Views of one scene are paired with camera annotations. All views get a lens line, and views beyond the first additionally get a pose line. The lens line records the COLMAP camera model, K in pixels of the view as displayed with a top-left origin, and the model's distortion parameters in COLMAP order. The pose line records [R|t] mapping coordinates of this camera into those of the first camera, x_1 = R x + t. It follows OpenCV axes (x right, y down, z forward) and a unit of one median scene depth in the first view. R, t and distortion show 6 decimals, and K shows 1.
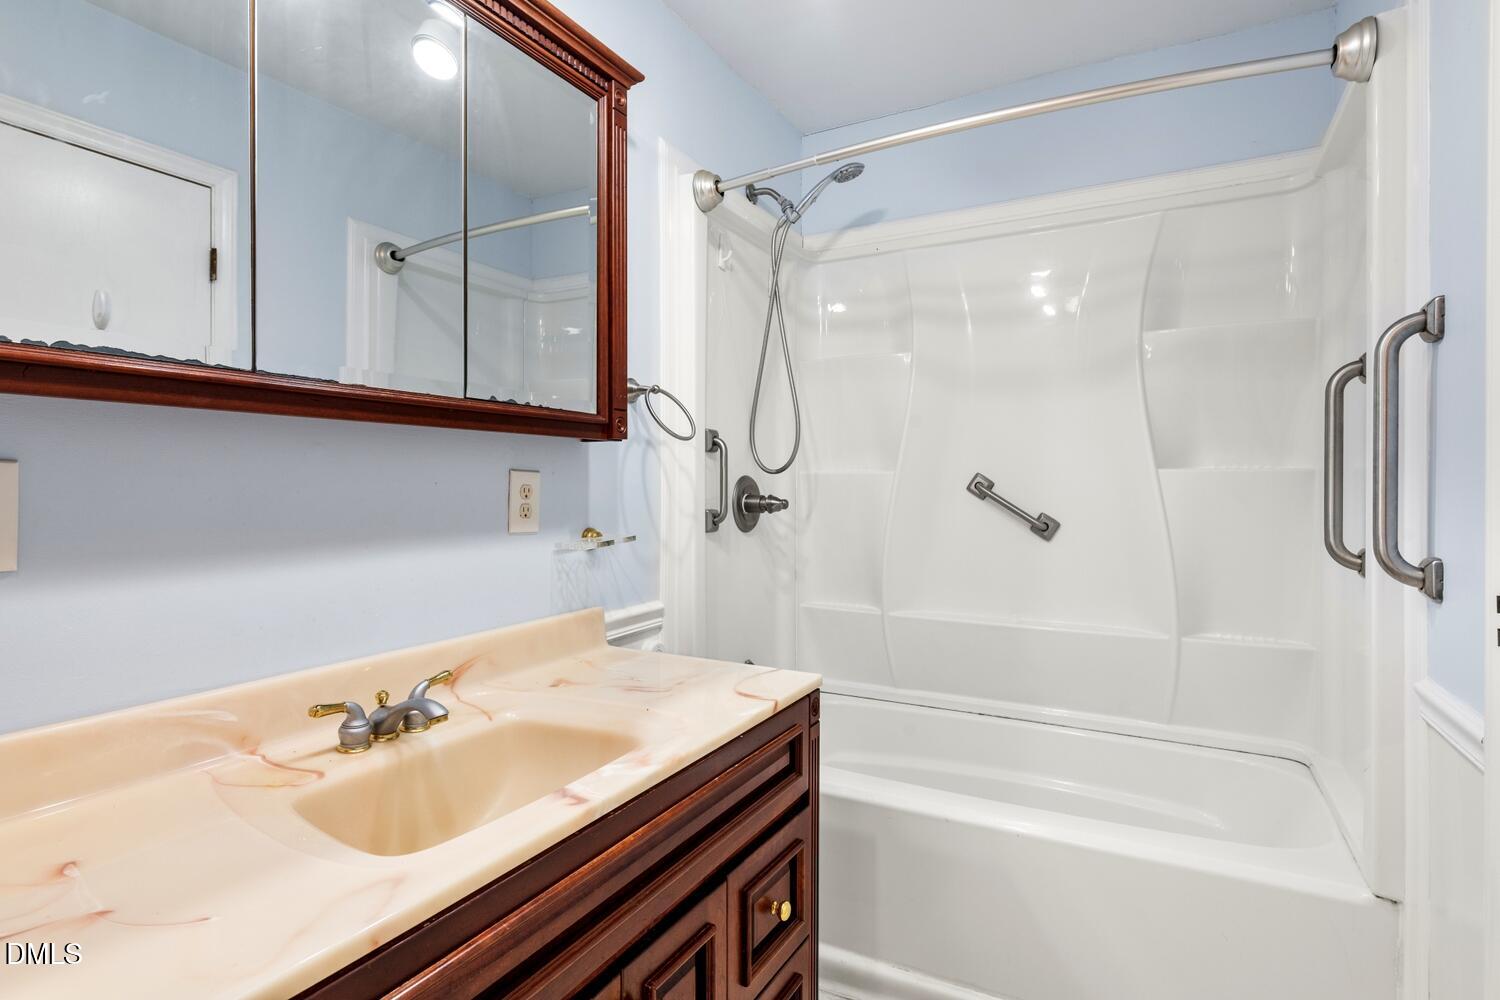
lens RADIAL K [[766.9, 0, 749.3], [0, 766.9, 493.3], [0, 0, 1]] dist [0.006767, 0.000269]
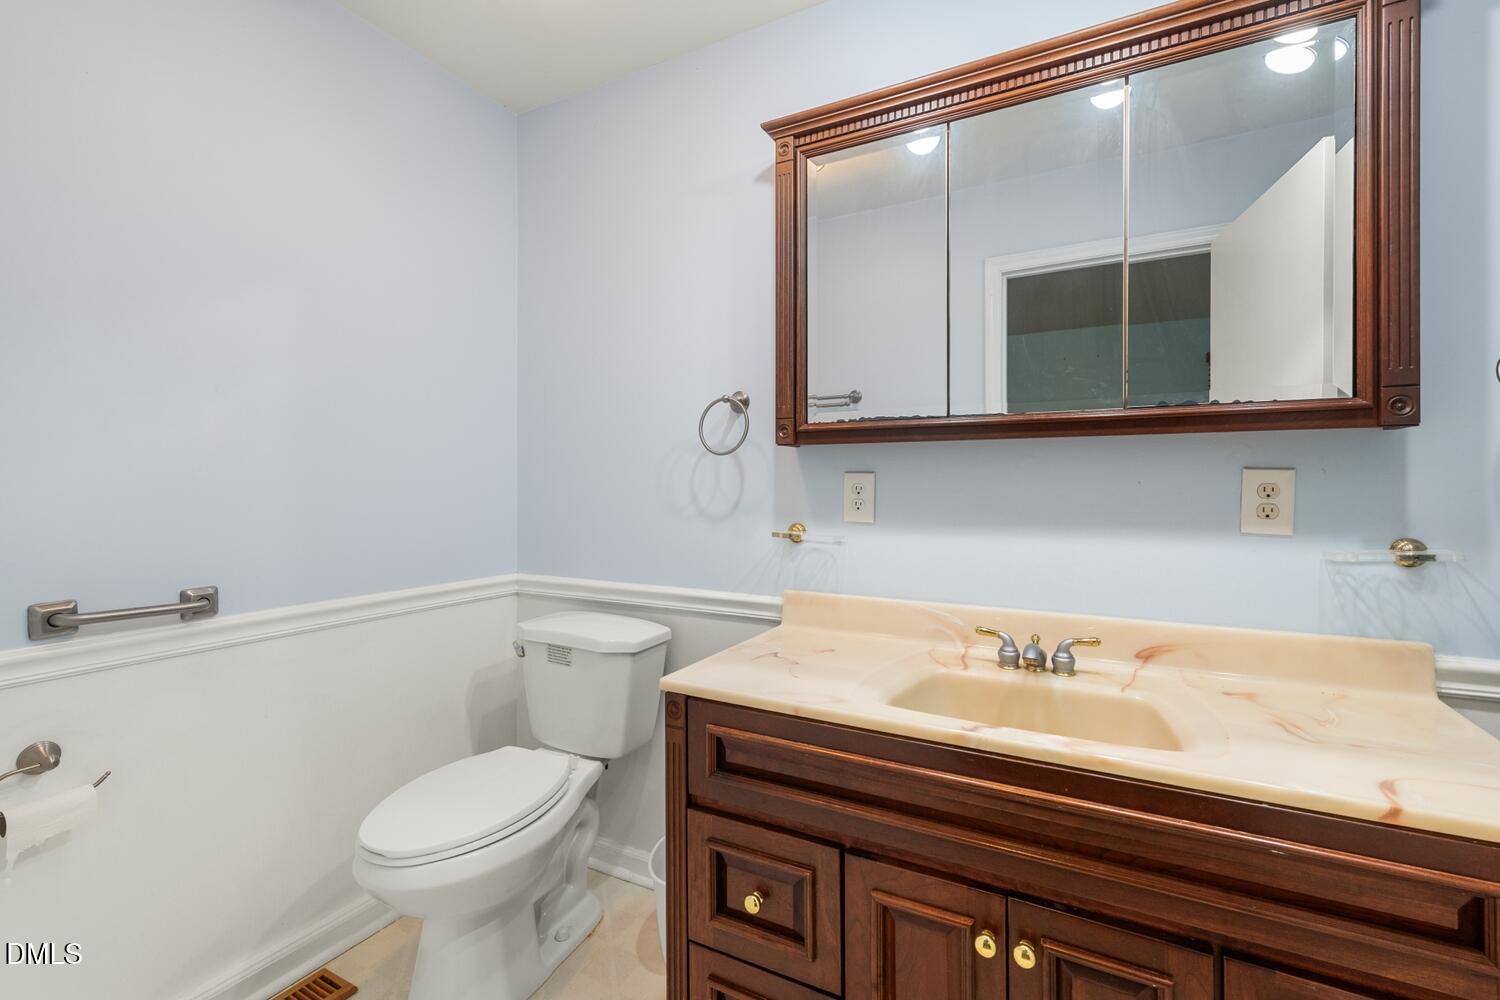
lens RADIAL K [[680.7, 0, 747.4], [0, 680.7, 489.7], [0, 0, 1]] dist [-0.000266, 0.000033]
pose [[-0.013946, 0.011962, -0.999831, 0.585478], [-0.007920, 0.999896, 0.012073, -0.009060], [0.999871, 0.008087, -0.013850, 0.403694]]
